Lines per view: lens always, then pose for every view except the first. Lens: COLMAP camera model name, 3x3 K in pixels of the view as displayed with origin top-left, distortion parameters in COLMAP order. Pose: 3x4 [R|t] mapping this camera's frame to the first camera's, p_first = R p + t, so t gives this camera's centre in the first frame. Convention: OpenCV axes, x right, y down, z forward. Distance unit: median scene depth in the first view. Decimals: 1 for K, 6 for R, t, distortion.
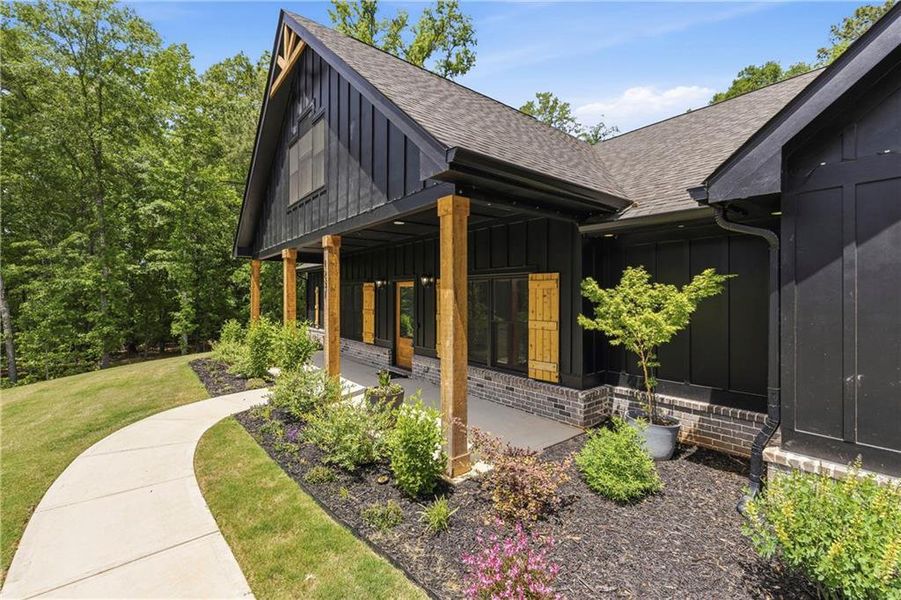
lens RADIAL K [[385.2, 0, 445.2], [0, 385.2, 298.6], [0, 0, 1]] dist [0.000602, -0.000144]
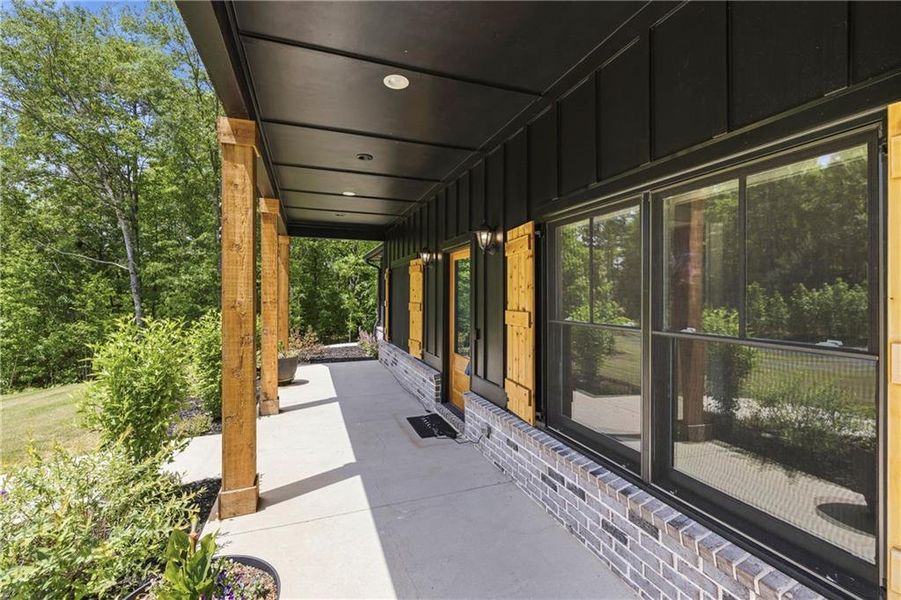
lens RADIAL K [[385.2, 0, 445.2], [0, 385.2, 298.6], [0, 0, 1]] dist [0.000602, -0.000144]
pose [[0.950652, 0.002957, -0.310244, 0.041273], [-0.001233, 0.999983, 0.005750, 0.020341], [0.310256, -0.005084, 0.950640, 0.484046]]
